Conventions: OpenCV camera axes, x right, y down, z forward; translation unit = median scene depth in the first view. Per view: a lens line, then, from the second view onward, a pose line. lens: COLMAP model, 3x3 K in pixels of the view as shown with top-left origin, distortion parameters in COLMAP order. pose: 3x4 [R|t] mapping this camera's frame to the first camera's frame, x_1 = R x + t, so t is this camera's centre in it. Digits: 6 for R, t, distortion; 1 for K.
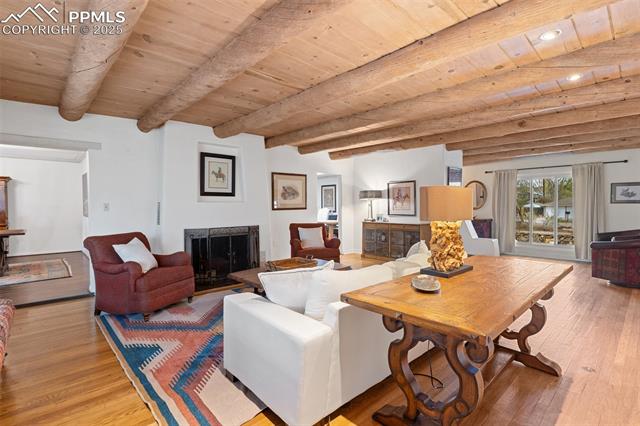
lens RADIAL K [[310.4, 0, 317.5], [0, 310.4, 211.1], [0, 0, 1]] dist [0.005380, 0.000530]
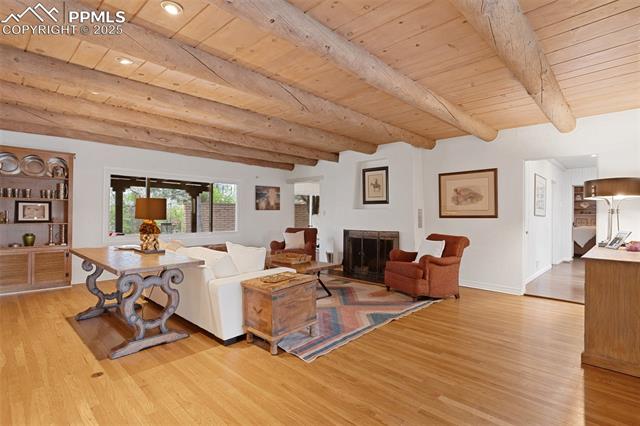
lens RADIAL K [[315.4, 0, 321.6], [0, 315.4, 213.6], [0, 0, 1]] dist [0.000887, 0.001915]
pose [[0.054367, 0.001590, -0.998520, 0.819818], [-0.025143, 0.999684, 0.000223, -0.007437], [0.998204, 0.025094, 0.054390, 0.718092]]
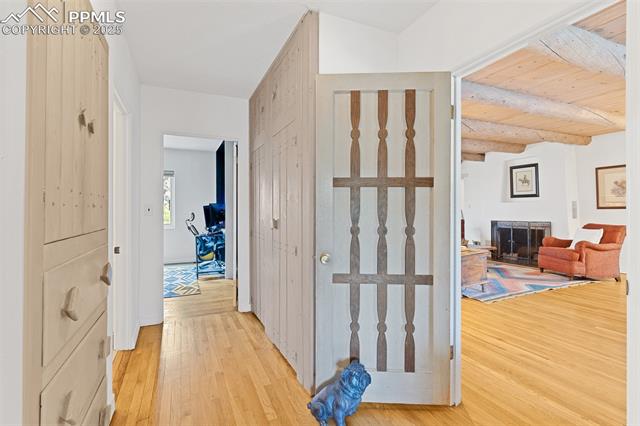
lens RADIAL K [[310.4, 0, 319.3], [0, 310.4, 207.8], [0, 0, 1]] dist [0.005380, 0.000530]
pose [[-0.317124, 0.000919, -0.948384, 1.142963], [-0.011266, 0.999925, 0.004736, -0.001938], [0.948317, 0.012187, -0.317090, 0.587607]]
